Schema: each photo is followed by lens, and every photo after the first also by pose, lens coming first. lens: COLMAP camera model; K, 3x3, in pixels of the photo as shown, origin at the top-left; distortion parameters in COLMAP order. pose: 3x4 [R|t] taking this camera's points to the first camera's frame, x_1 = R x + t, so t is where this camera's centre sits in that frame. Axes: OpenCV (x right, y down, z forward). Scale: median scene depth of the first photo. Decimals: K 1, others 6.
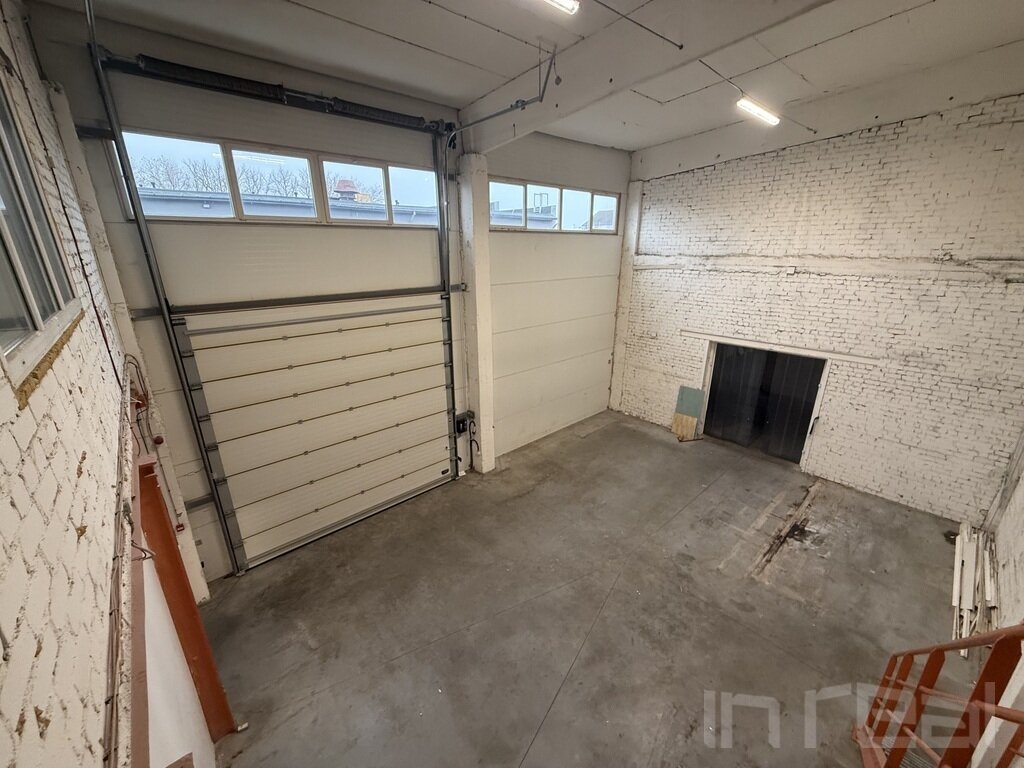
lens RADIAL K [[406.5, 0, 509.0], [0, 406.5, 382.4], [0, 0, 1]] dist [-0.001448, -0.000247]
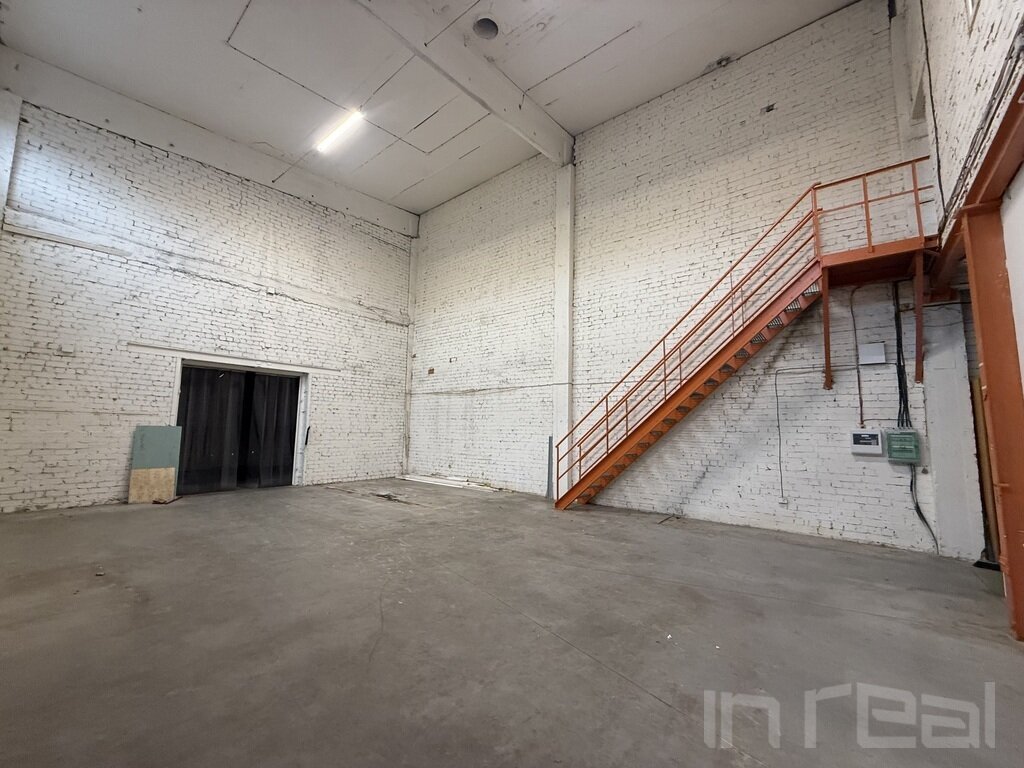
lens RADIAL K [[406.5, 0, 510.3], [0, 406.5, 383.5], [0, 0, 1]] dist [-0.001448, -0.000247]
pose [[-0.157082, 0.112240, 0.981187, -0.421323], [0.295599, 0.953316, -0.061728, 0.208084], [-0.942309, 0.280341, -0.182927, 0.680006]]
